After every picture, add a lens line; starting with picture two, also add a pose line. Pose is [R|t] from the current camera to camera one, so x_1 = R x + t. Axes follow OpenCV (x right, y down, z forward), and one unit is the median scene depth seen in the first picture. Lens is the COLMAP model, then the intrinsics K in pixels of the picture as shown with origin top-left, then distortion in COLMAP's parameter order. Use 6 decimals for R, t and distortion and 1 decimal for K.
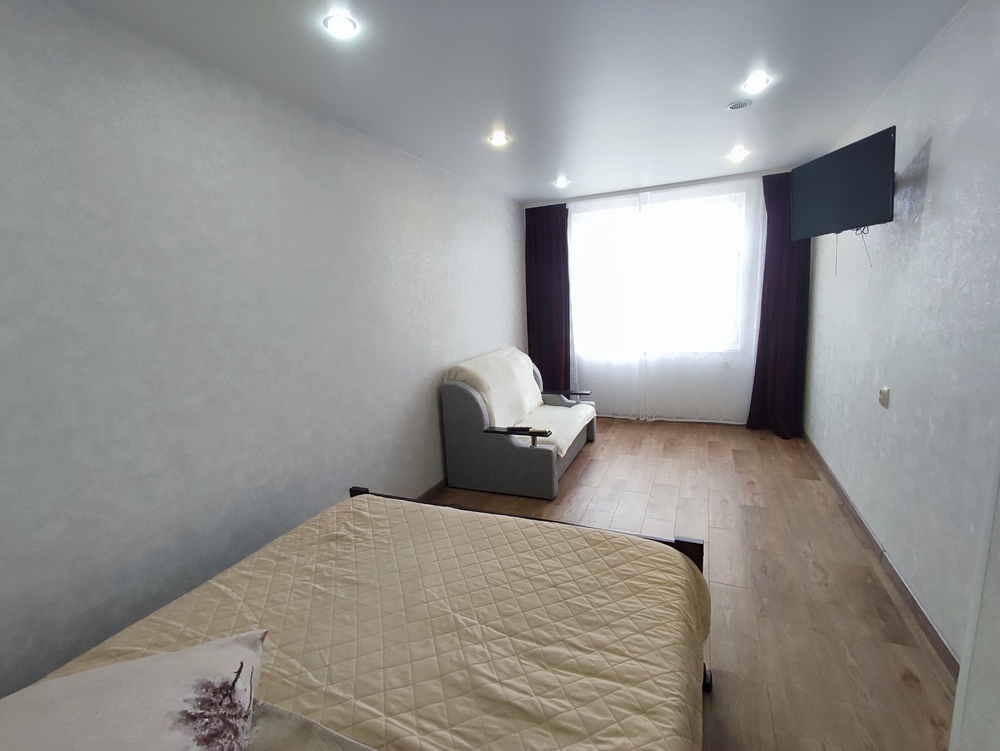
lens RADIAL K [[452.6, 0, 502.3], [0, 452.6, 377.8], [0, 0, 1]] dist [0.004641, -0.004598]
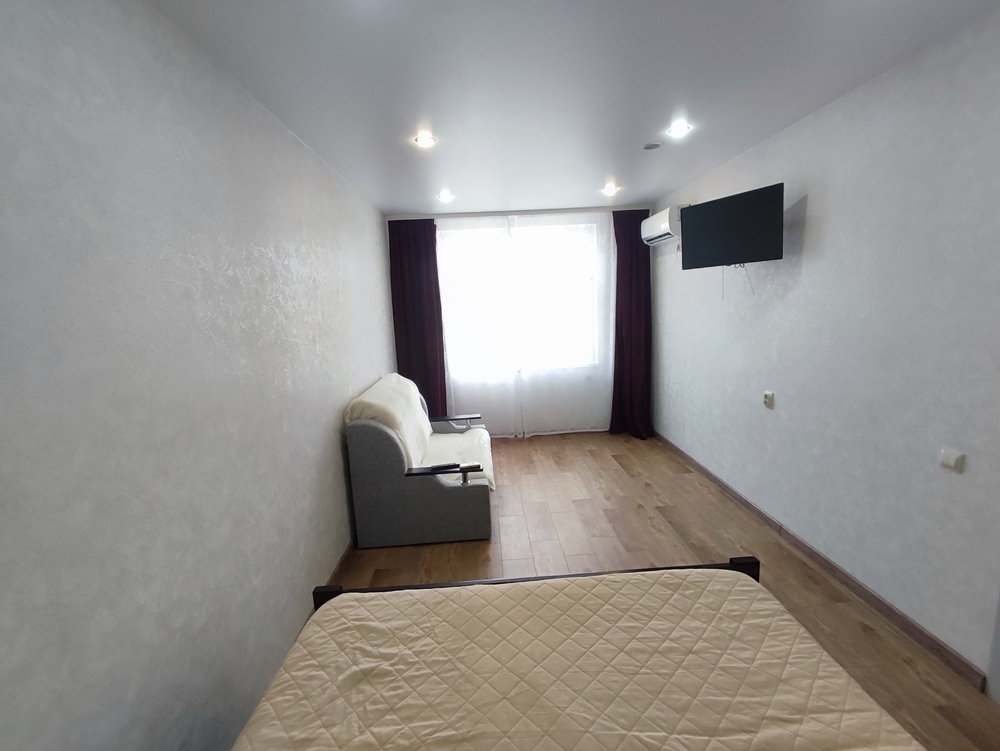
lens RADIAL K [[452.6, 0, 502.3], [0, 452.6, 377.8], [0, 0, 1]] dist [0.004641, -0.004598]
pose [[0.897441, -0.061335, 0.436850, -0.241495], [0.076908, 0.996875, -0.018030, -0.035997], [-0.434379, 0.049778, 0.899354, 0.145431]]
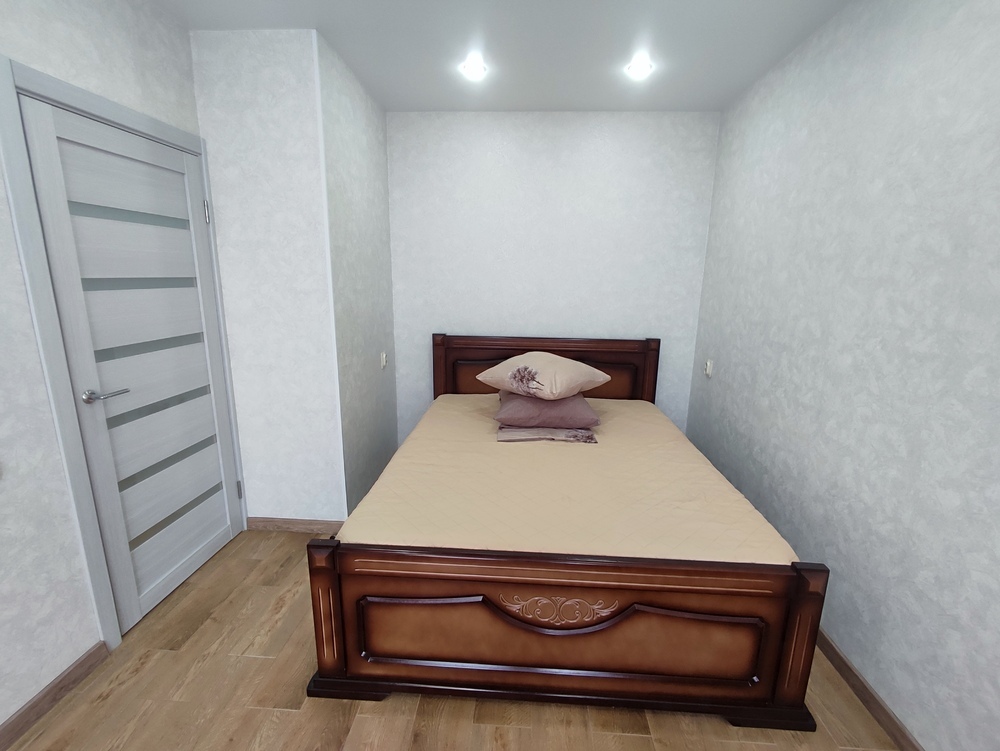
lens RADIAL K [[452.6, 0, 502.3], [0, 452.6, 377.8], [0, 0, 1]] dist [0.004641, -0.004598]
pose [[-0.936567, 0.115645, -0.330861, 0.165335], [-0.025693, 0.918805, 0.393876, -0.146553], [0.349547, 0.377391, -0.857550, 0.859105]]
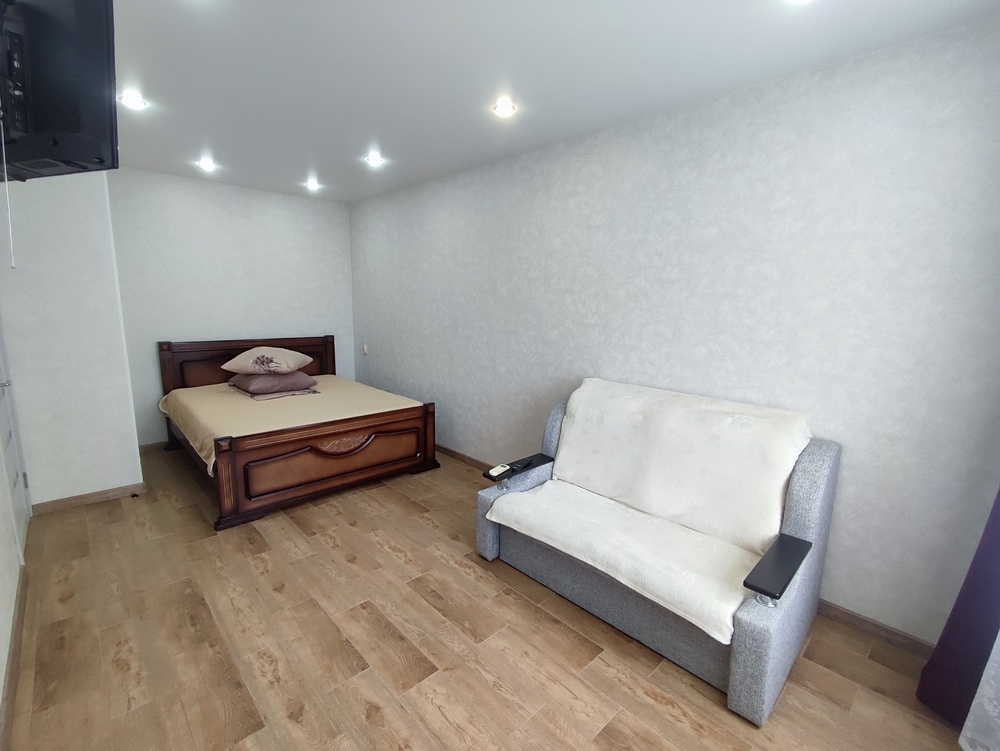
lens RADIAL K [[452.6, 0, 502.3], [0, 452.6, 377.8], [0, 0, 1]] dist [0.004641, -0.004598]
pose [[-0.381151, 0.201794, -0.902221, 0.730424], [-0.161870, 0.946248, 0.280024, -0.243592], [0.910232, 0.252774, -0.327999, 1.193449]]
